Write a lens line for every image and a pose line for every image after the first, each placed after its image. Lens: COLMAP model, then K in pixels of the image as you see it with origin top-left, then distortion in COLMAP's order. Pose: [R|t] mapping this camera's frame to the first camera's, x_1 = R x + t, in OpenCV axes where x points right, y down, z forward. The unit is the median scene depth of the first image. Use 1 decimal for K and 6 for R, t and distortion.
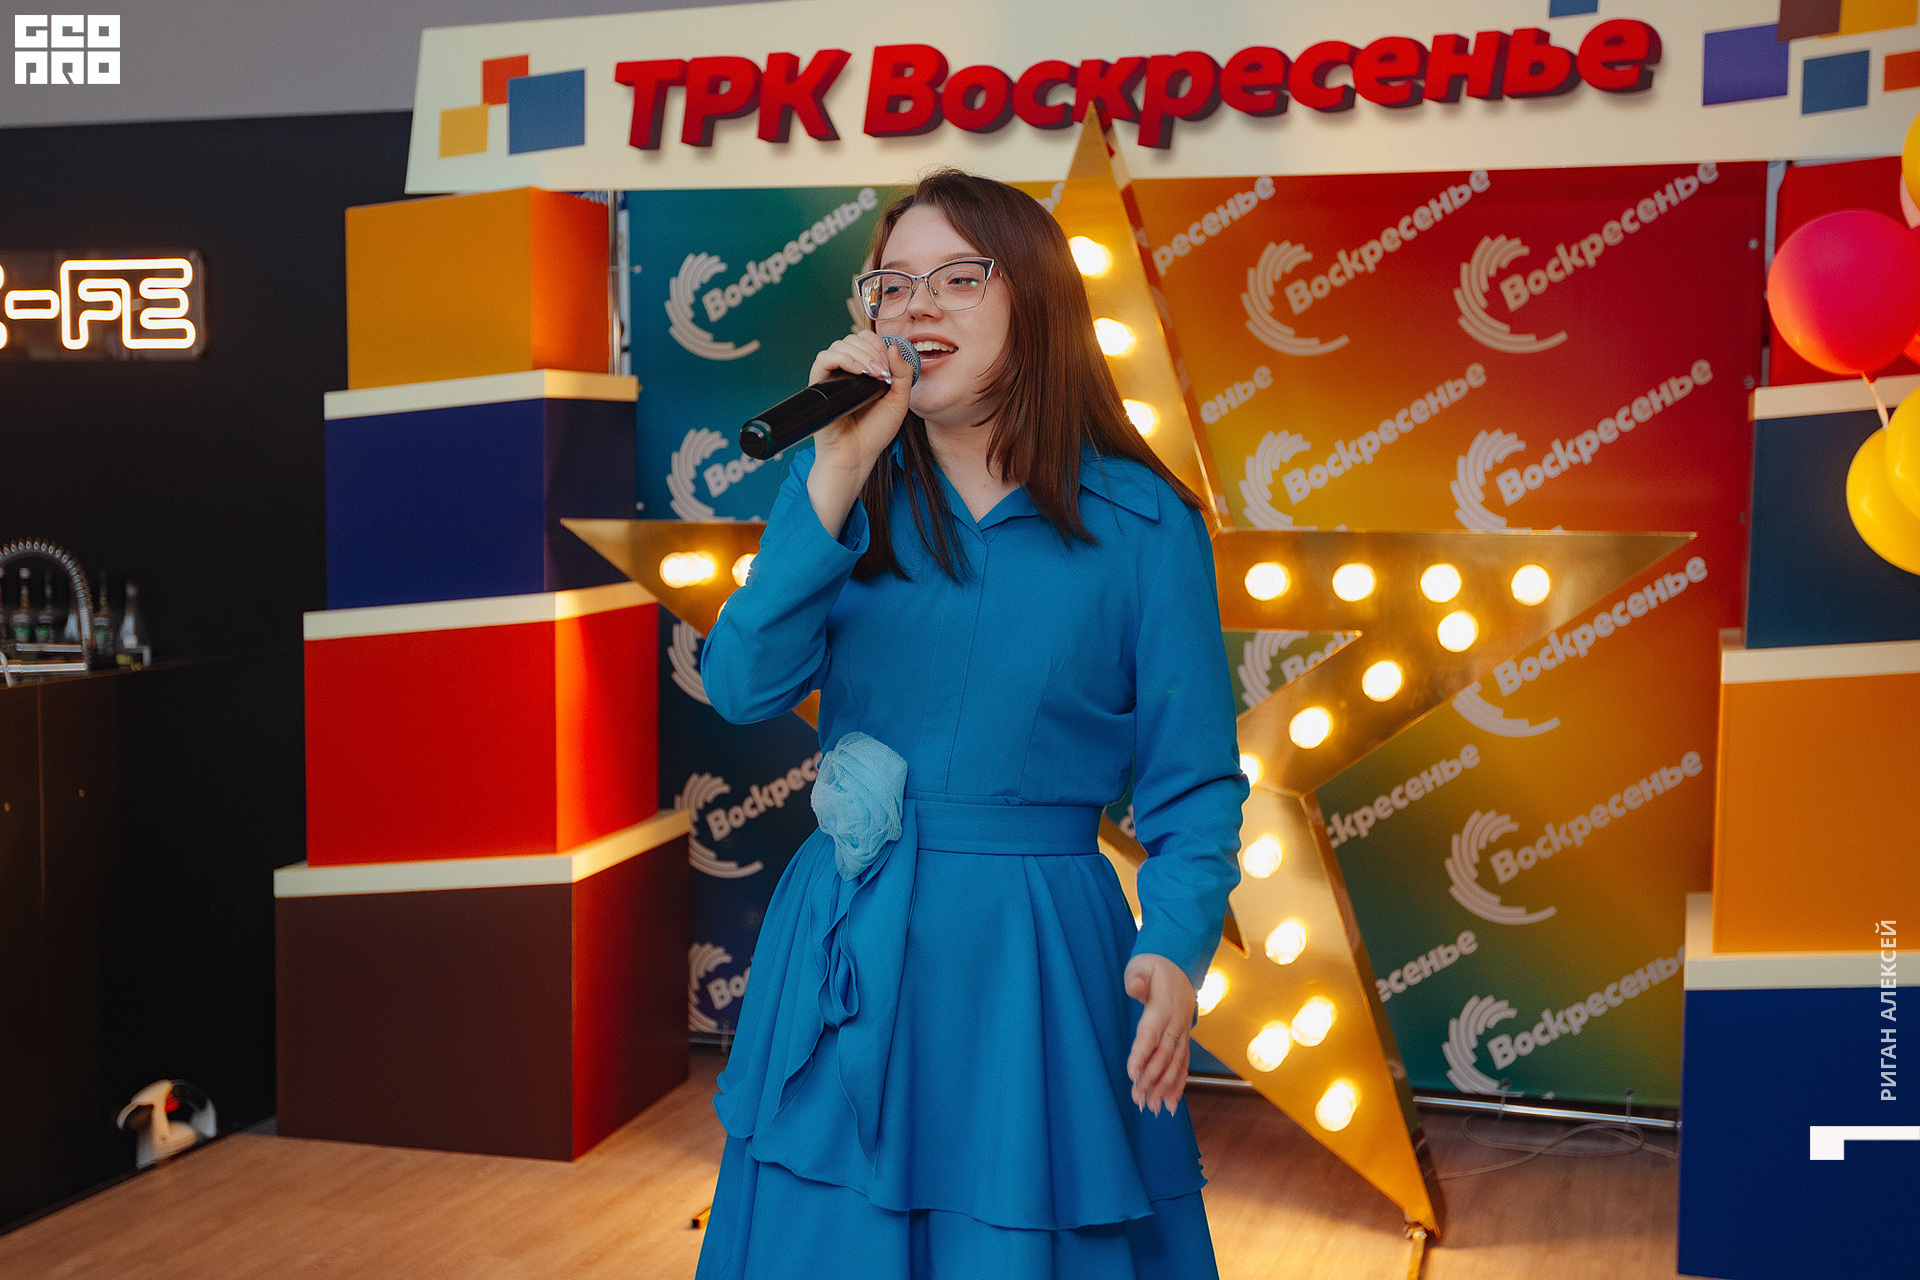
lens RADIAL K [[2373.9, 0, 931.6], [0, 2373.9, 633.6], [0, 0, 1]] dist [-0.000580, 0.116552]
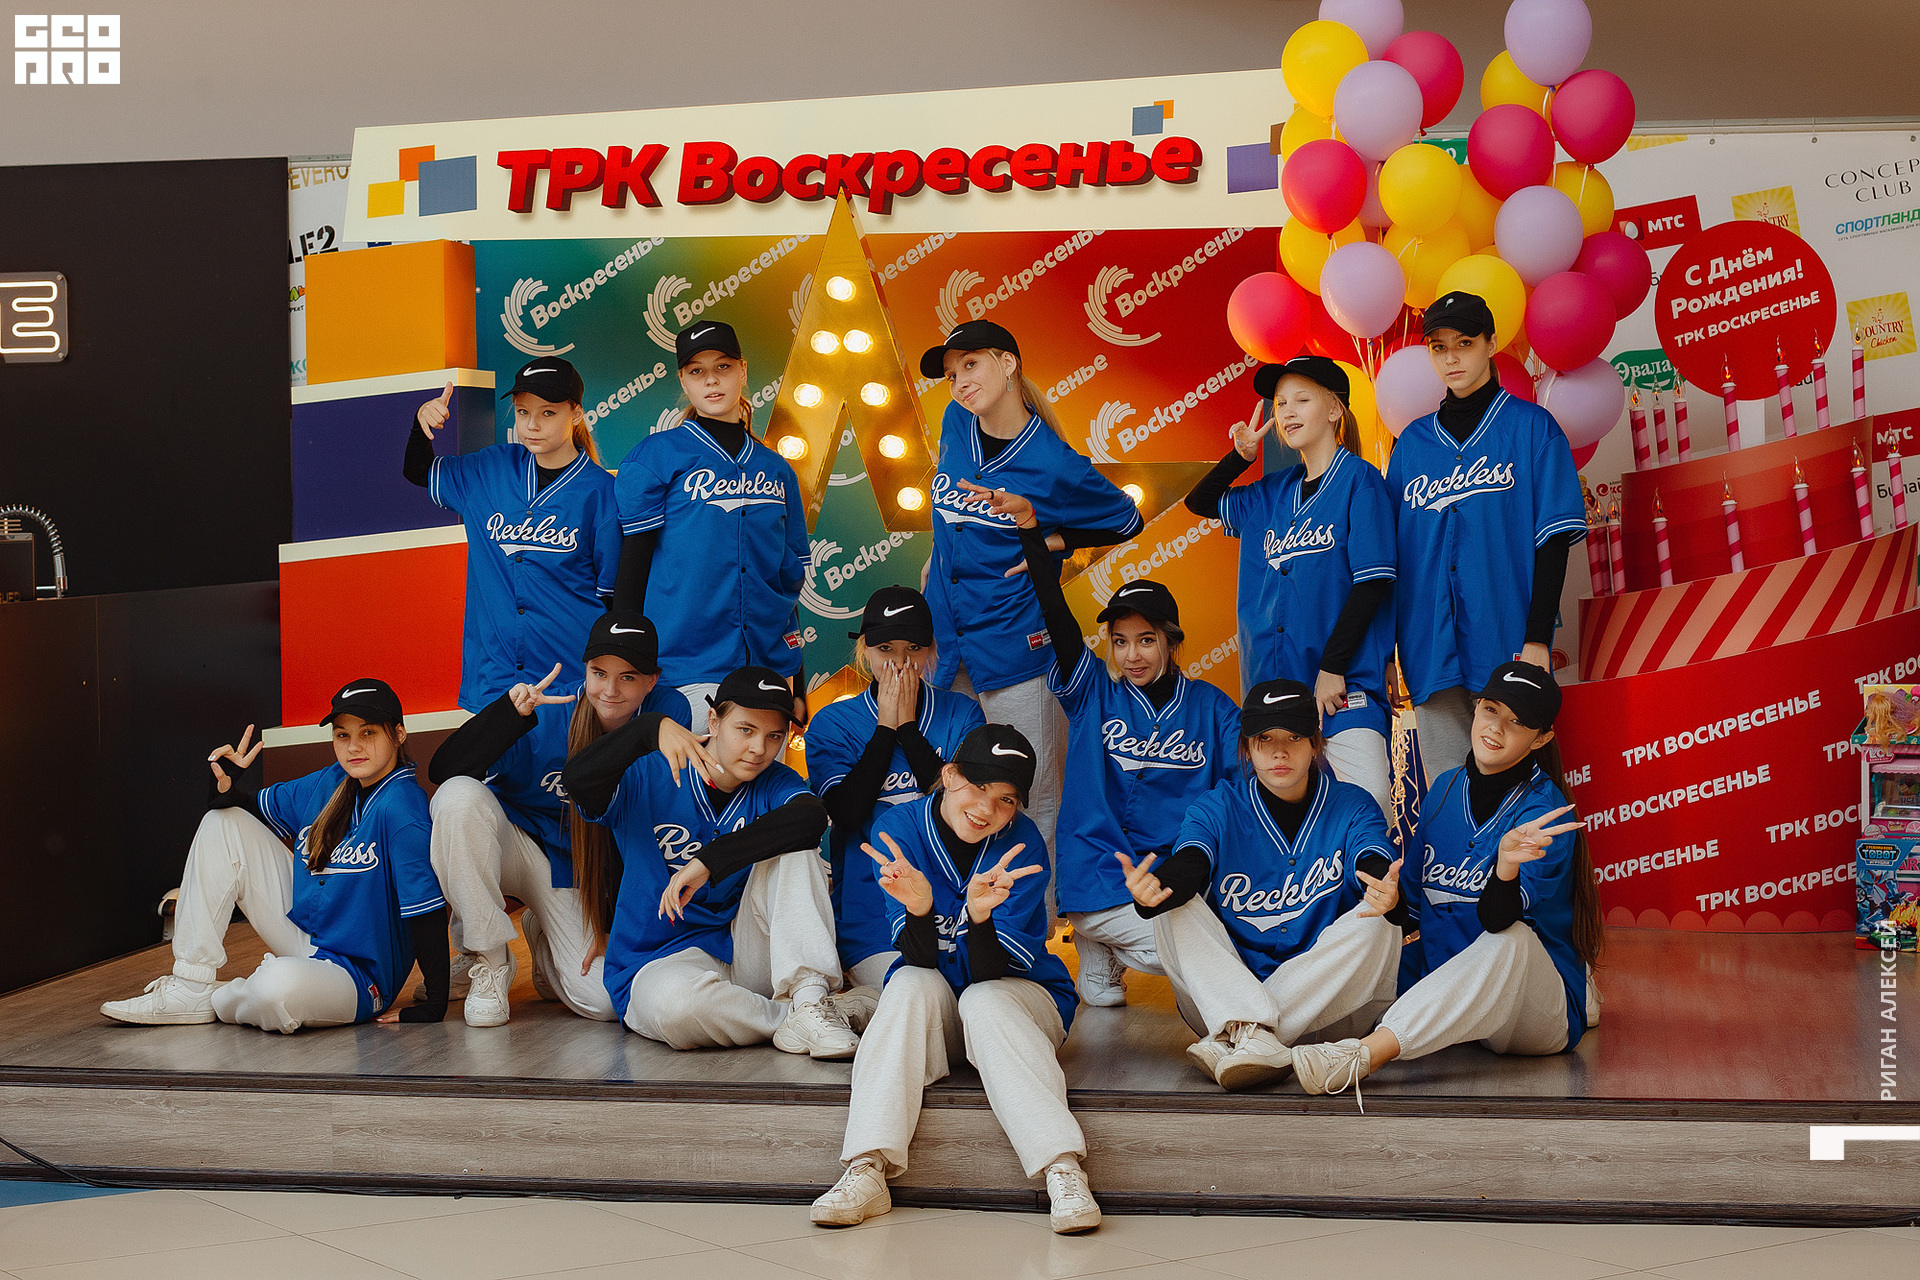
lens RADIAL K [[3720.7, 0, 928.1], [0, 3720.7, 642.2], [0, 0, 1]] dist [-0.129399, 0.083269]
pose [[0.988320, -0.023544, 0.150561, -0.221245], [0.028319, 0.999159, -0.029650, 0.126959], [-0.149737, 0.033567, 0.988156, -1.229767]]
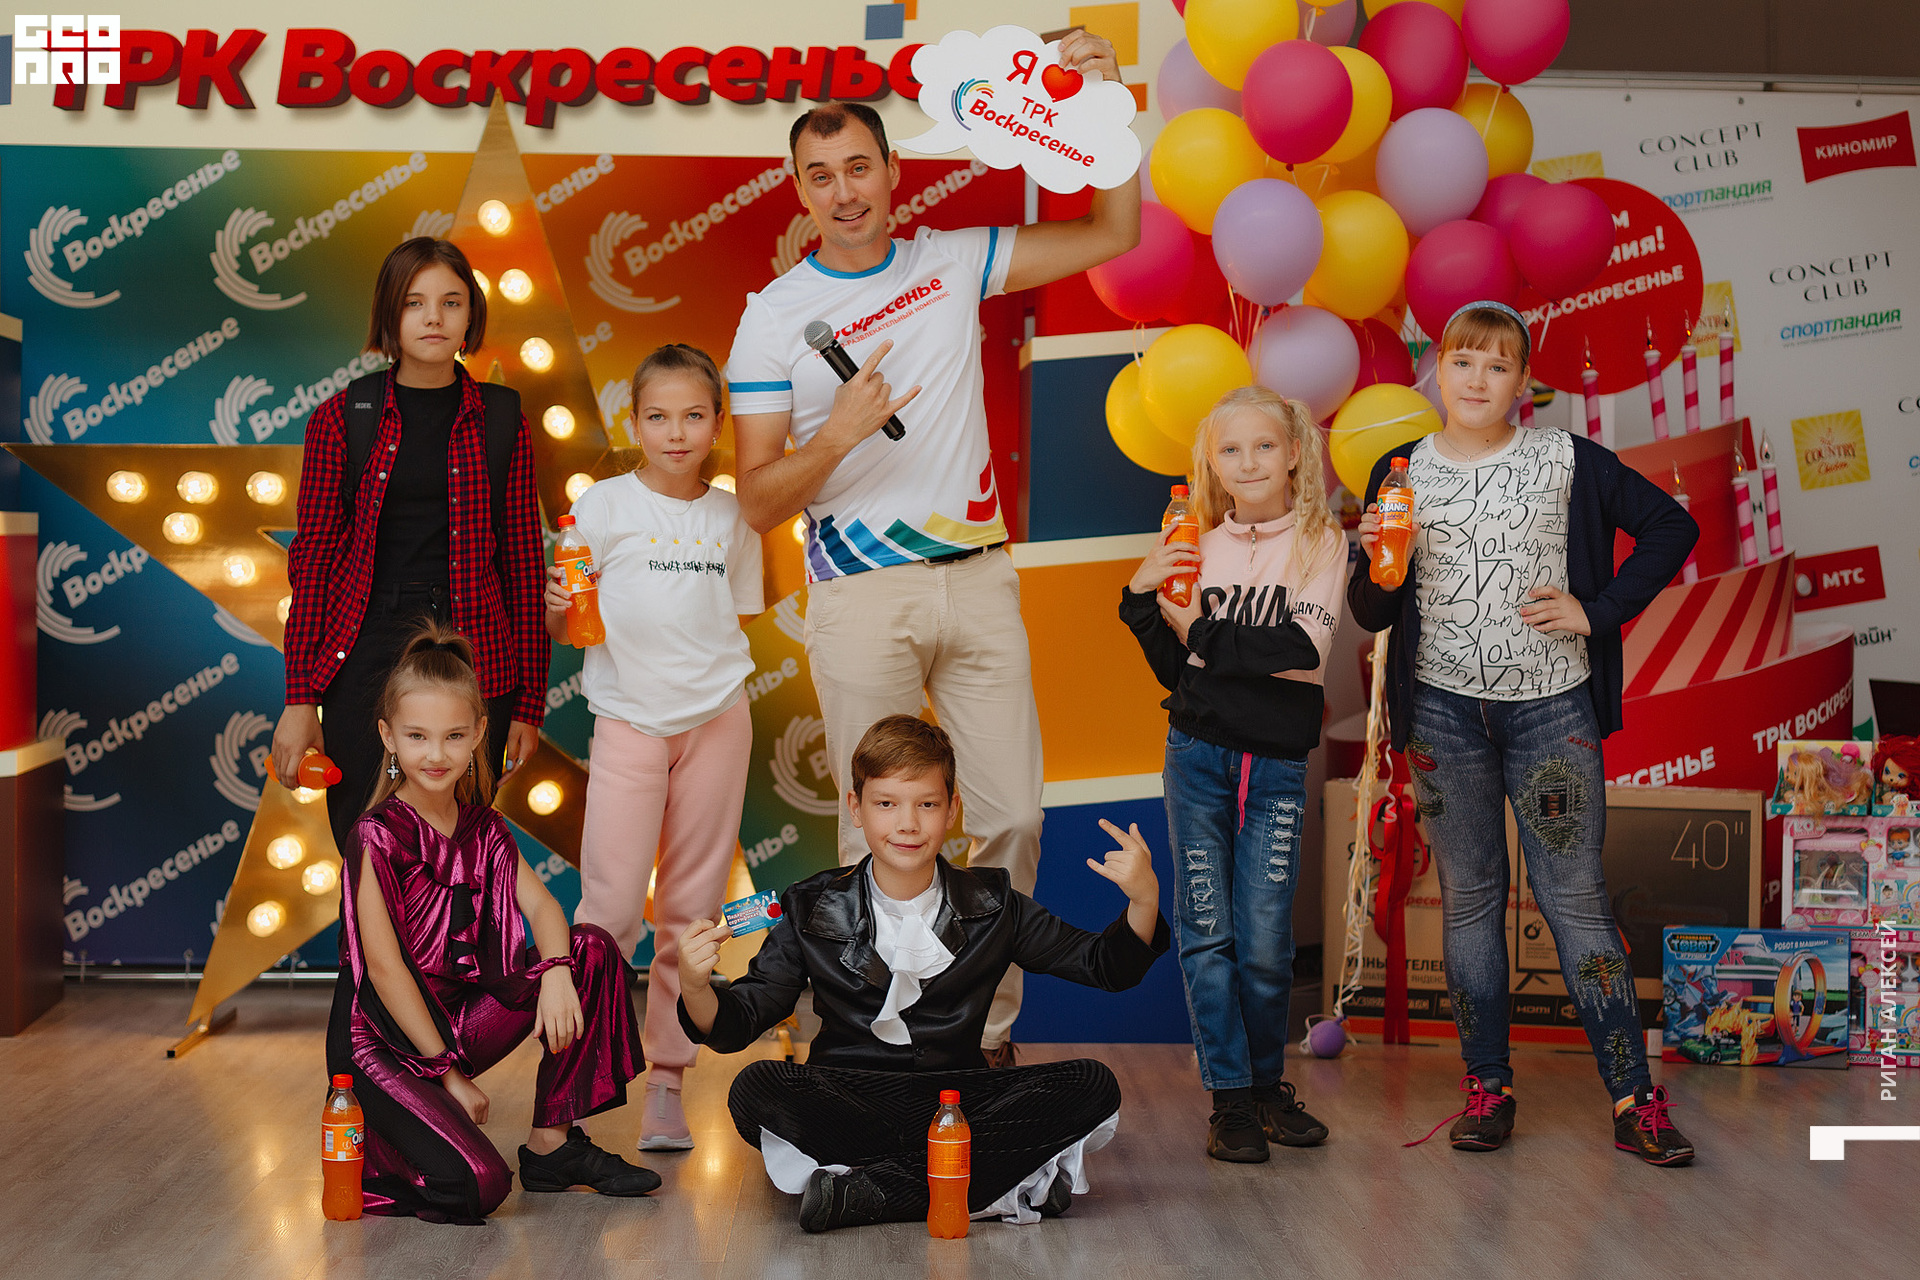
lens RADIAL K [[3531.3, 0, 957.4], [0, 3531.3, 633.8], [0, 0, 1]] dist [-0.135288, 0.090798]
pose [[0.940846, -0.004555, 0.338805, -0.283820], [0.021150, 0.998749, -0.045305, 0.119954], [-0.338175, 0.049791, 0.939765, -0.645250]]
